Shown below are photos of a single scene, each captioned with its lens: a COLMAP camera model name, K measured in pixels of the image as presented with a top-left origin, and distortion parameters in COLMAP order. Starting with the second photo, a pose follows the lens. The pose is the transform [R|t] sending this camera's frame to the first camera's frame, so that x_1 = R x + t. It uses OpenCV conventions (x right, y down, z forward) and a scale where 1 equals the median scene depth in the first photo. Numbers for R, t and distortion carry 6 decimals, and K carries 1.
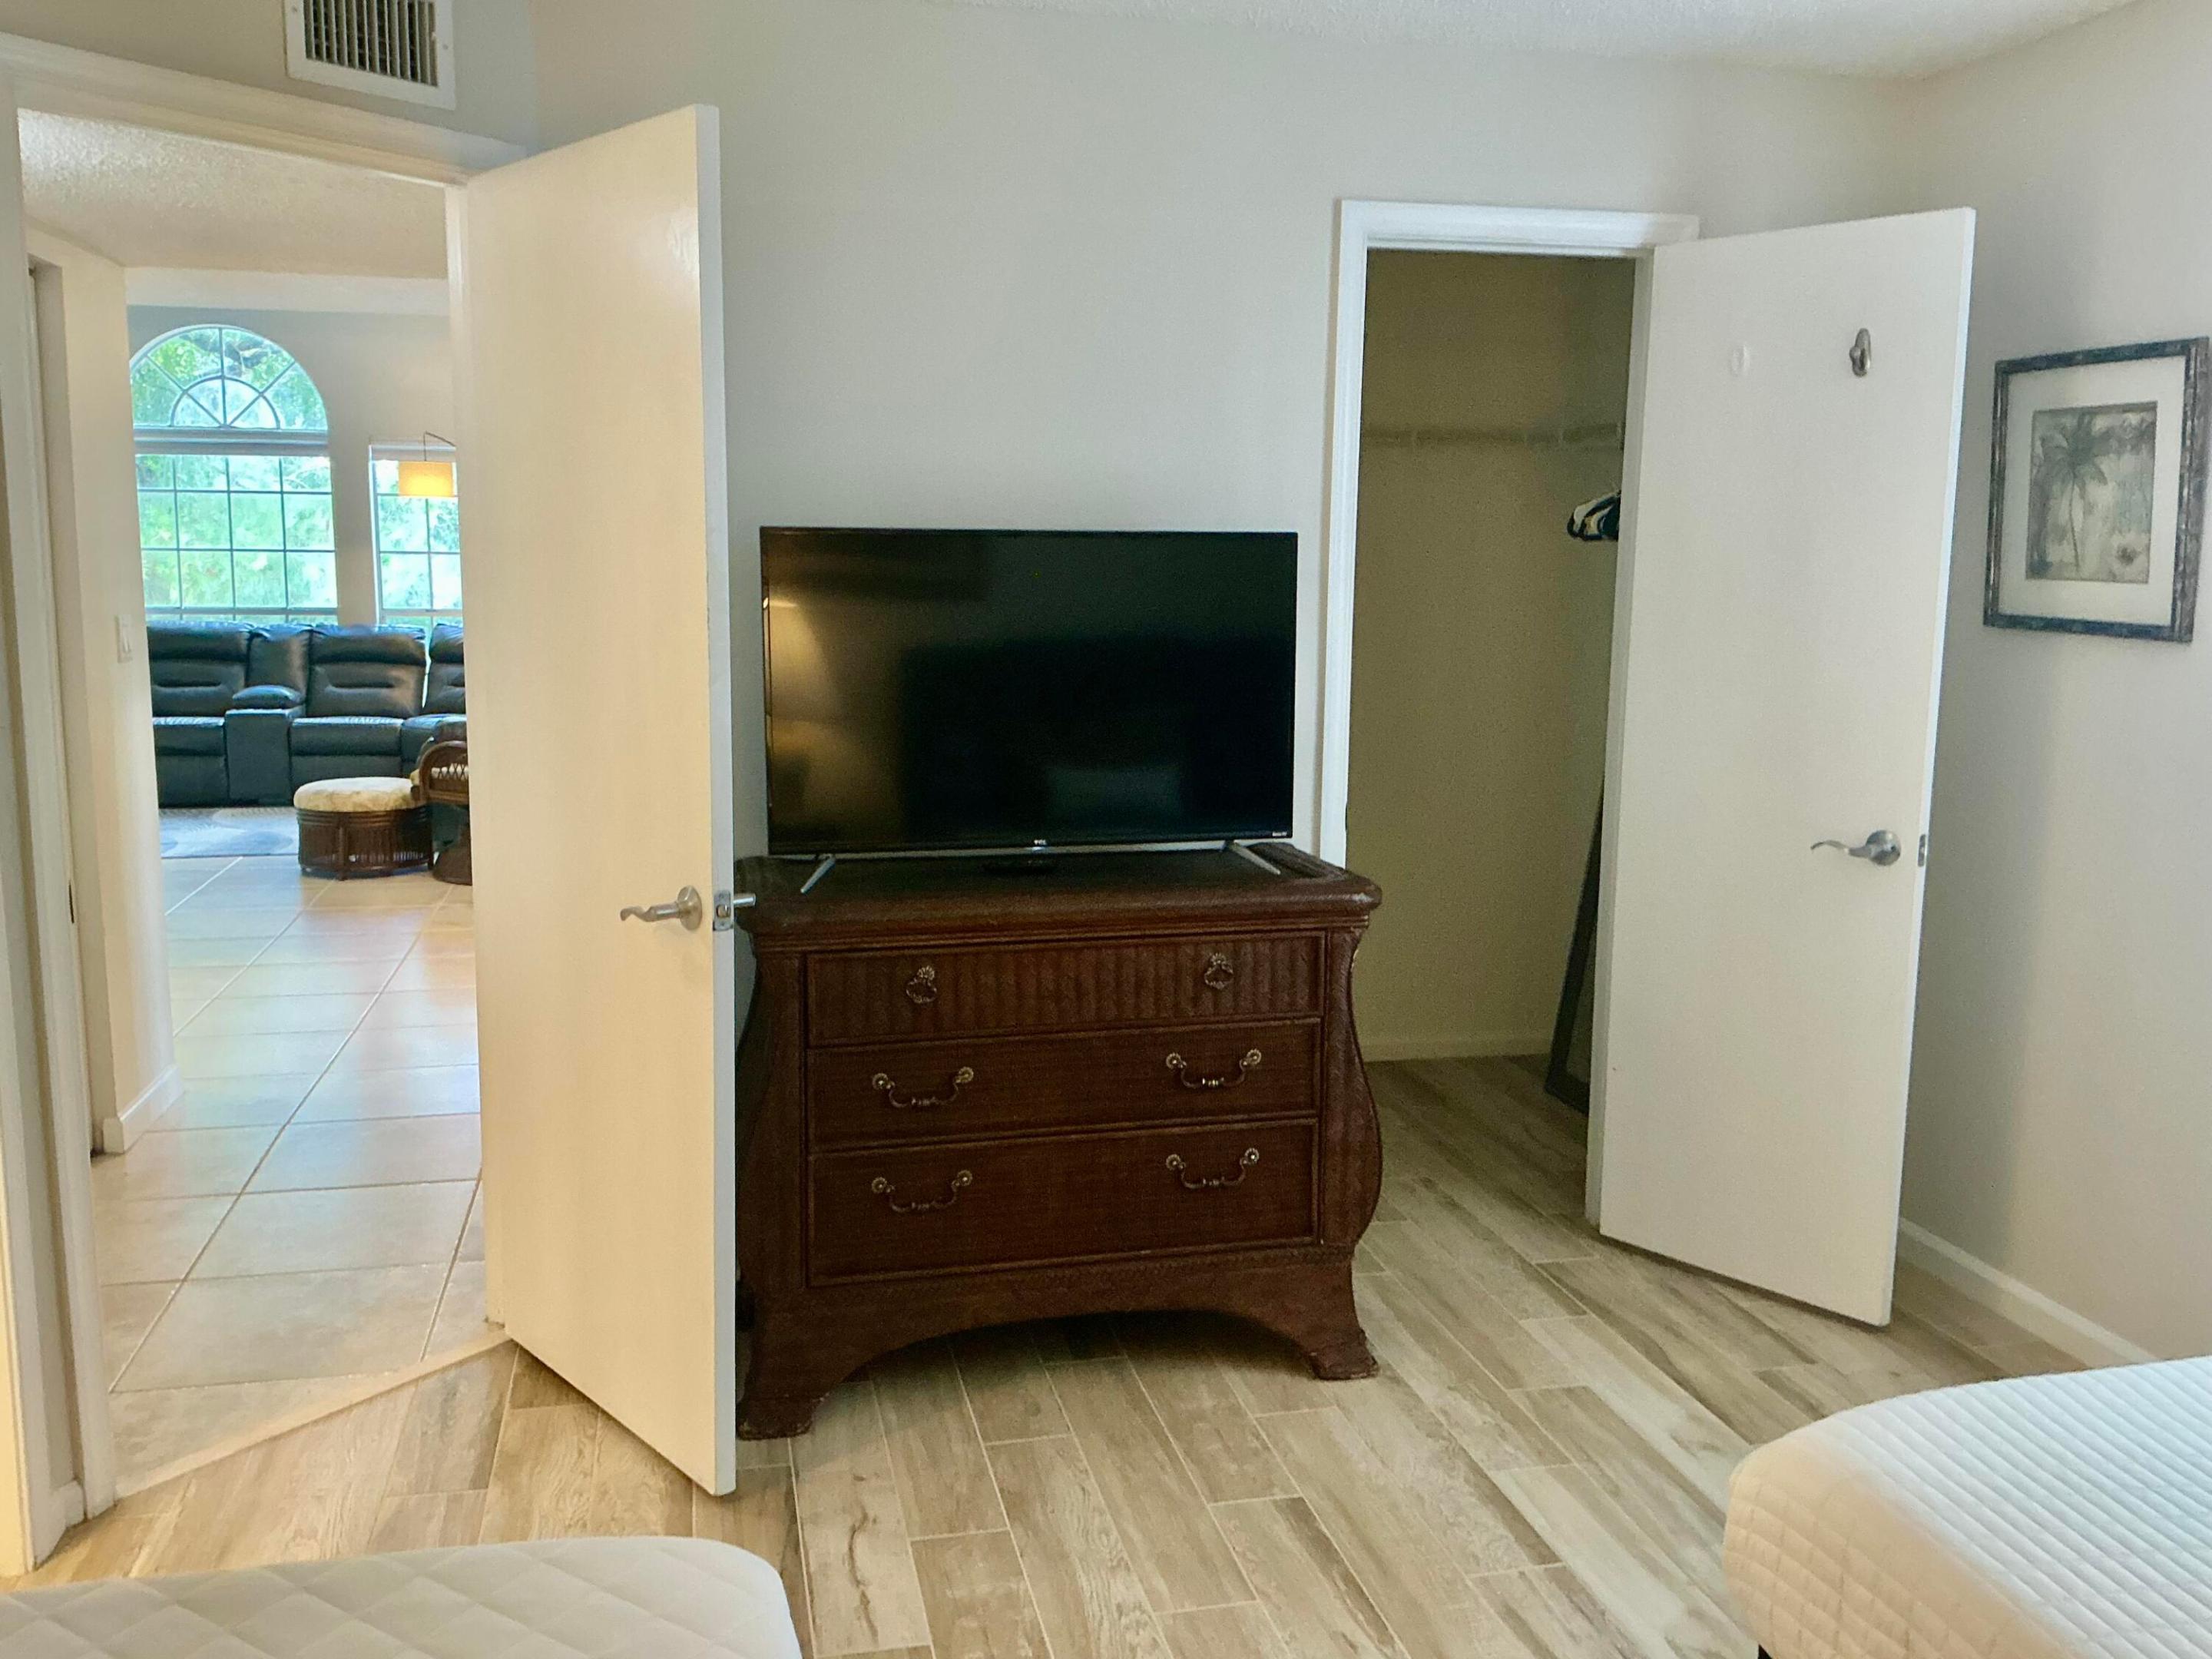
lens RADIAL K [[1841.8, 0, 1093.4], [0, 1841.8, 834.7], [0, 0, 1]] dist [0.142770, -0.286770]
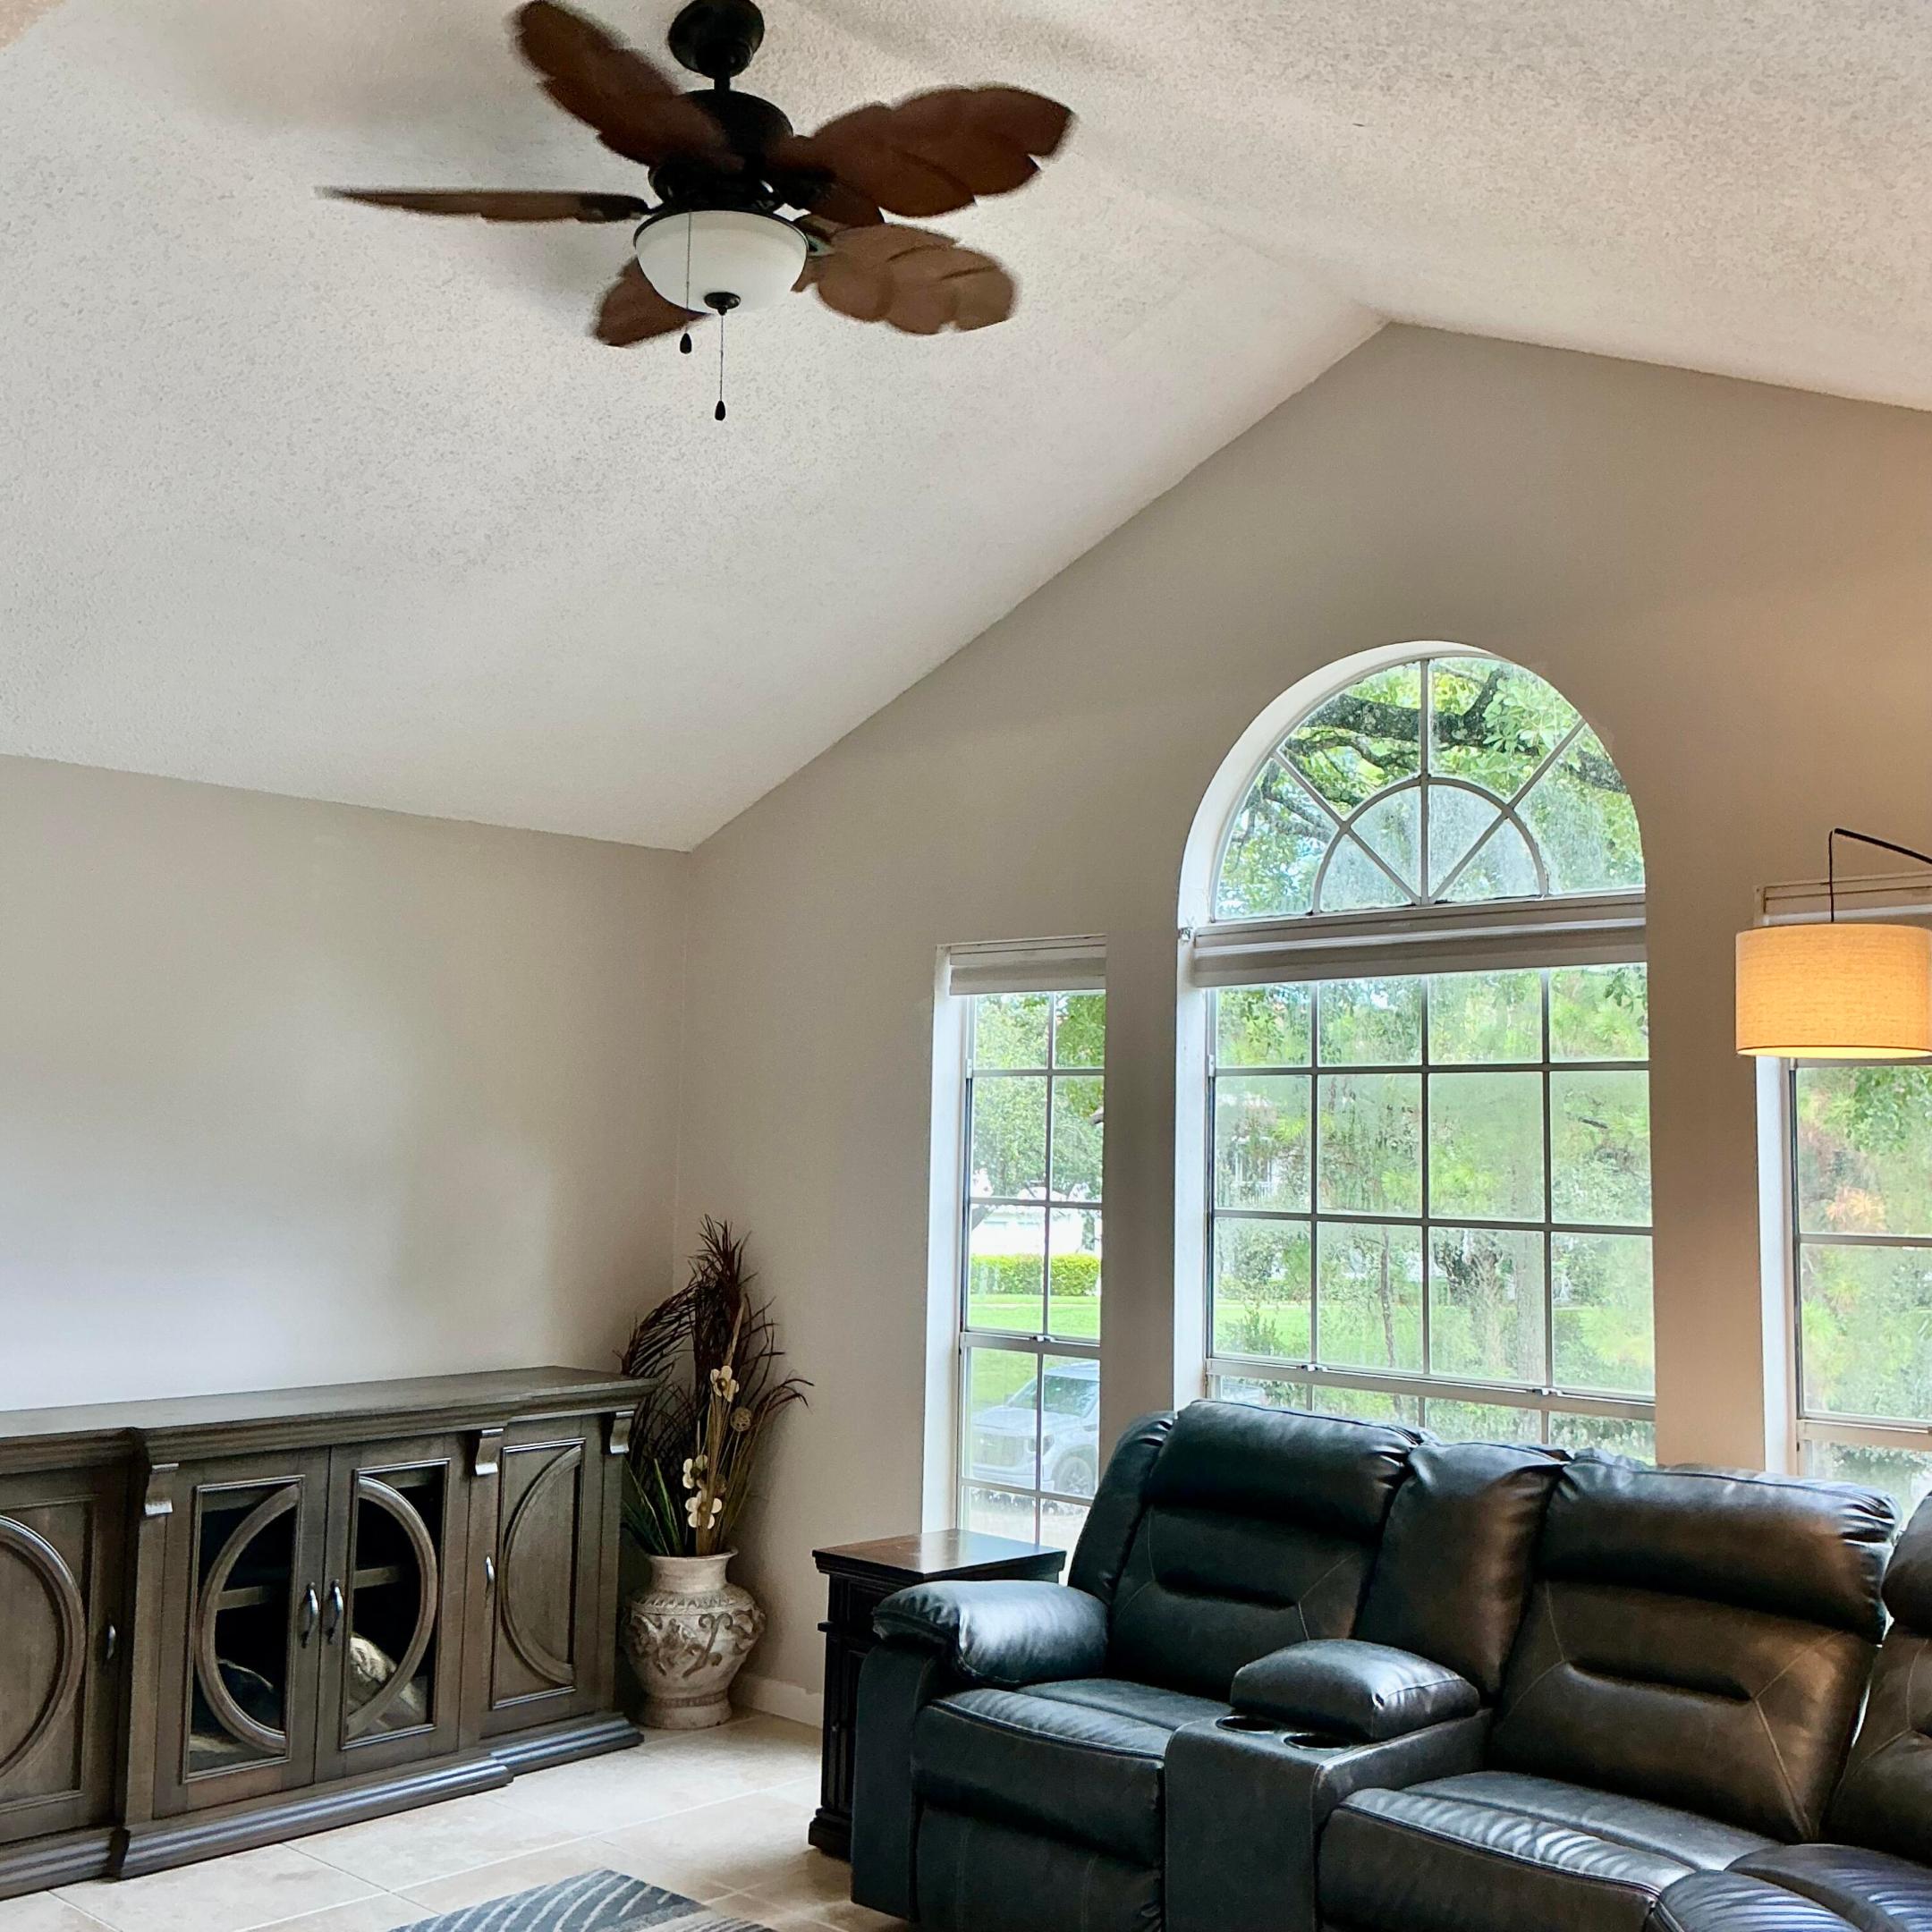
lens RADIAL K [[2141.9, 0, 954.9], [0, 2141.9, 964.5], [0, 0, 1]] dist [0.171326, -0.369172]
pose [[0.561123, -0.074567, -0.824367, -0.152089], [-0.134598, 0.974459, -0.179760, -0.112901], [0.816716, 0.211826, 0.536754, 0.686831]]
